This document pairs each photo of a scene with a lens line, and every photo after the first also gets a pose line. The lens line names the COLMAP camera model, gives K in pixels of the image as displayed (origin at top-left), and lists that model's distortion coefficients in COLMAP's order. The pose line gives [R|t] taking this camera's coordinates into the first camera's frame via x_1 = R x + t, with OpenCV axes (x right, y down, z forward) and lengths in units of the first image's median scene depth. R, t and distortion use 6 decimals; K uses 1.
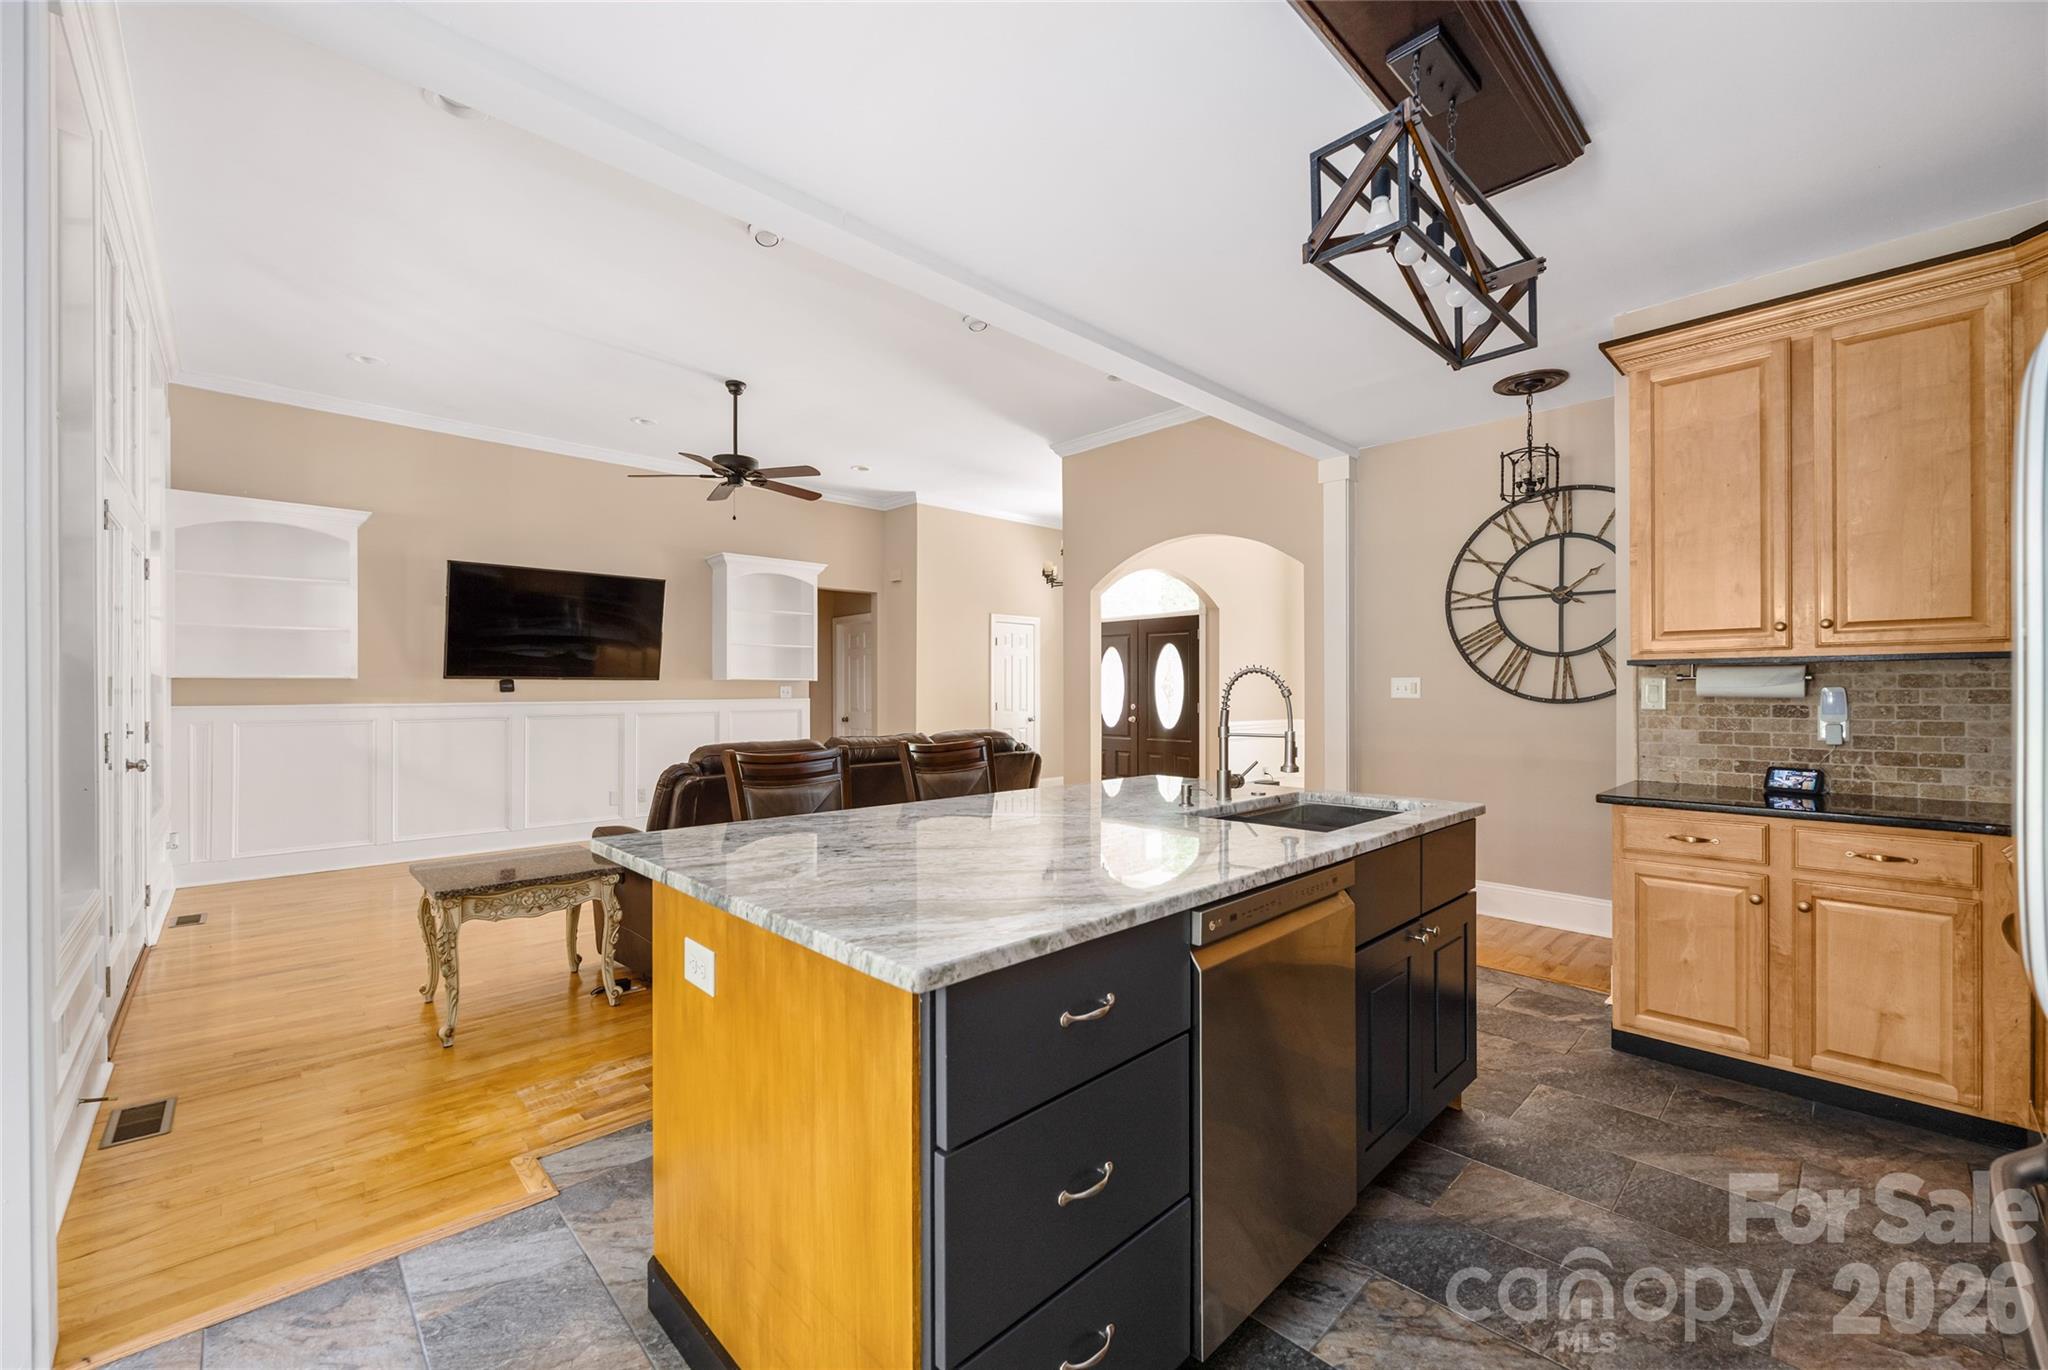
lens RADIAL K [[814.0, 0, 1019.3], [0, 814.0, 693.1], [0, 0, 1]] dist [-0.005256, -0.000293]
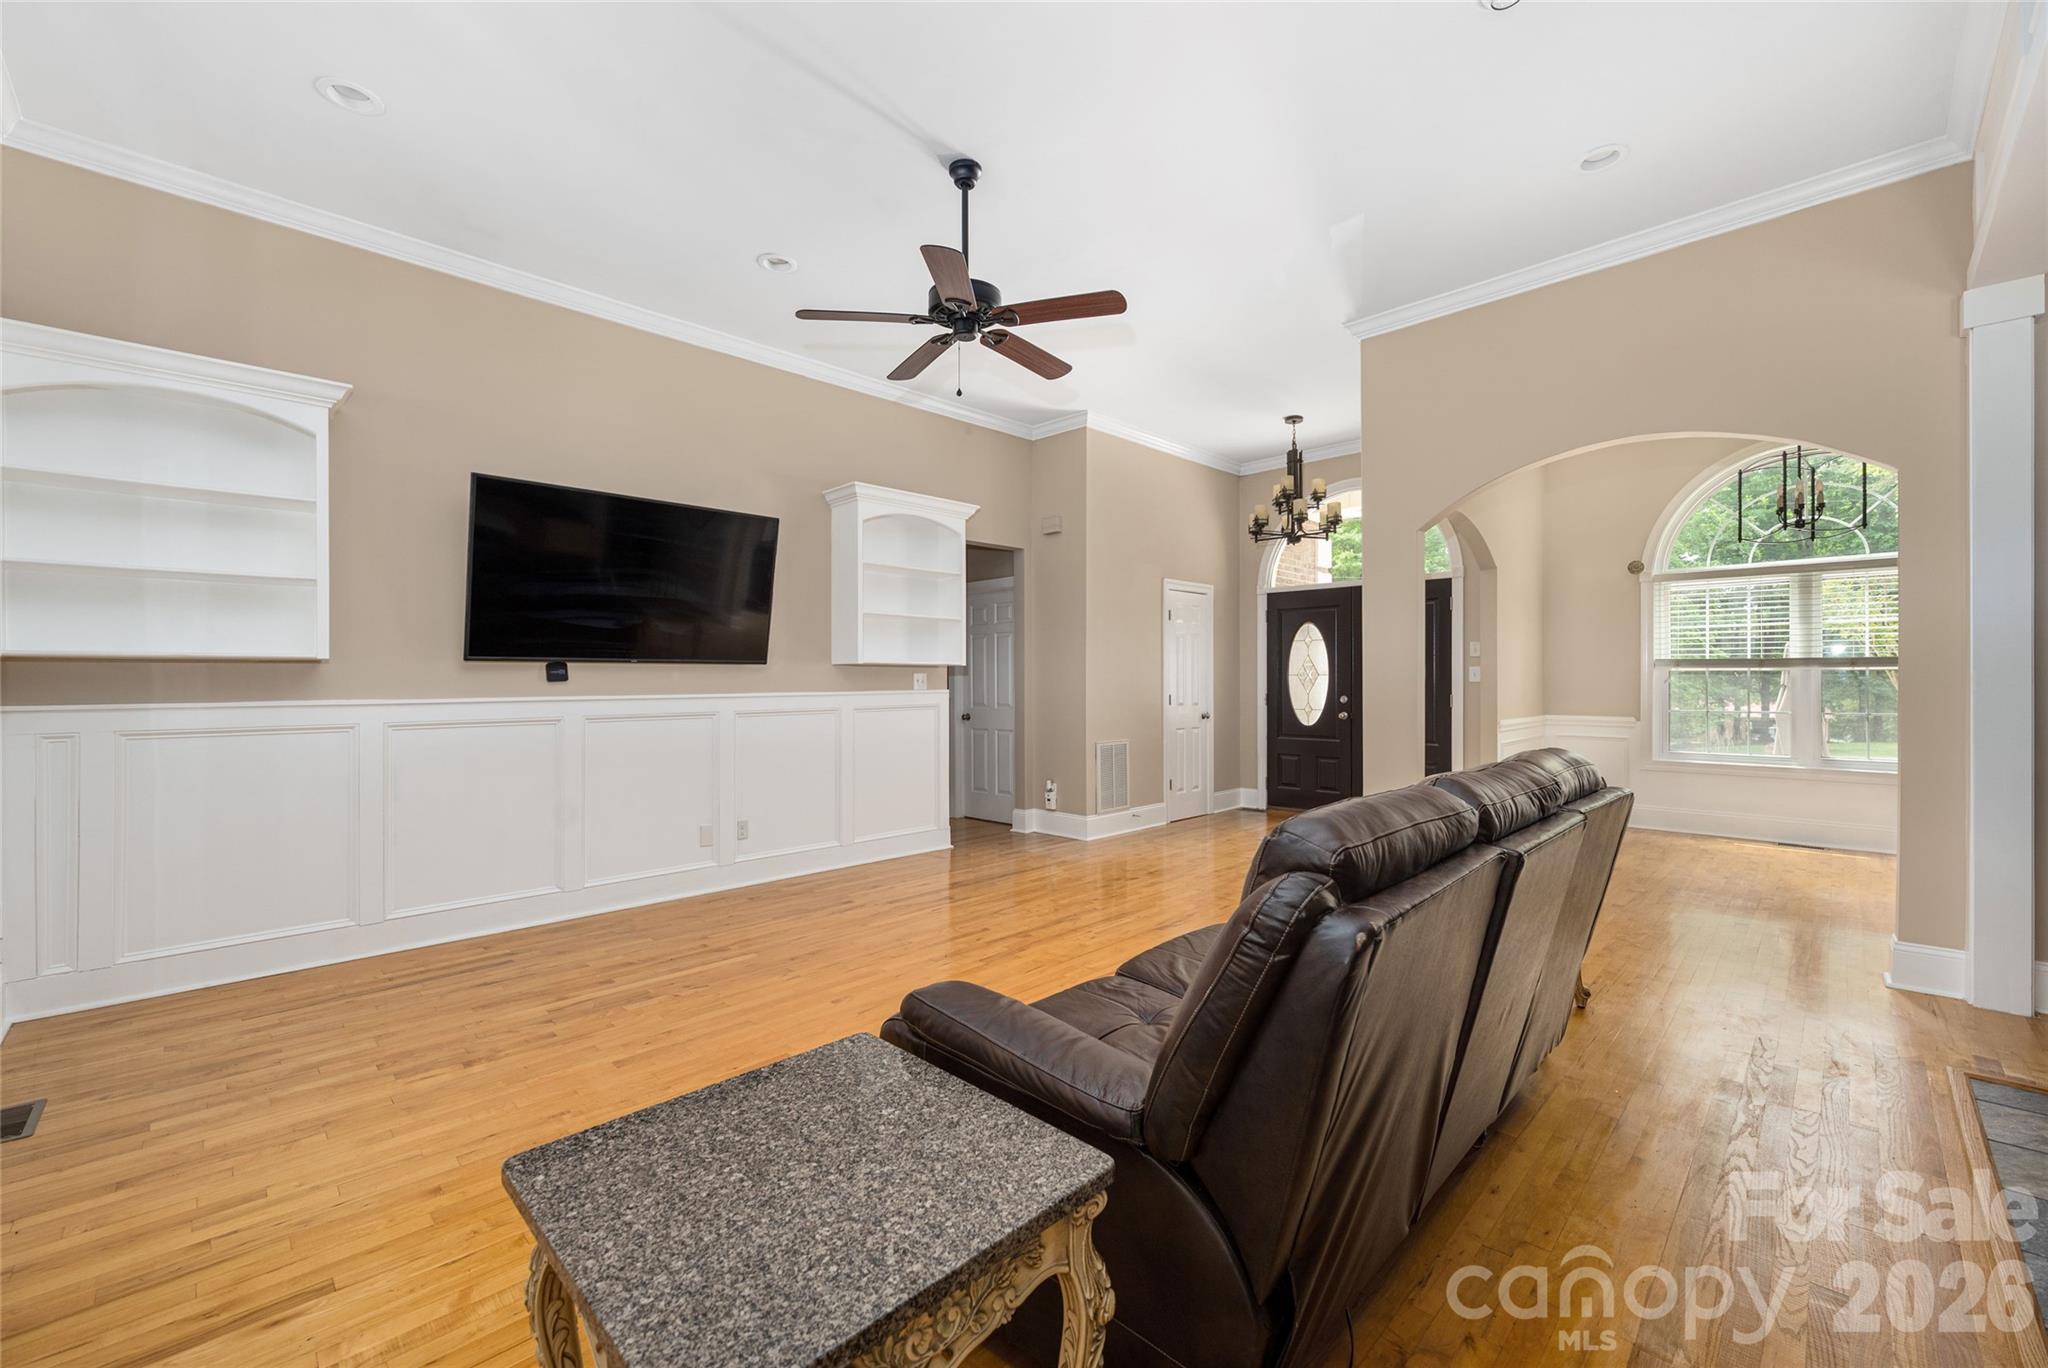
lens RADIAL K [[830.7, 0, 1013.7], [0, 830.7, 688.1], [0, 0, 1]] dist [0.001189, 0.000208]
pose [[0.999910, -0.002403, 0.013225, -0.388903], [0.002329, 0.999982, 0.005548, 0.001700], [-0.013238, -0.005517, 0.999897, 0.462032]]
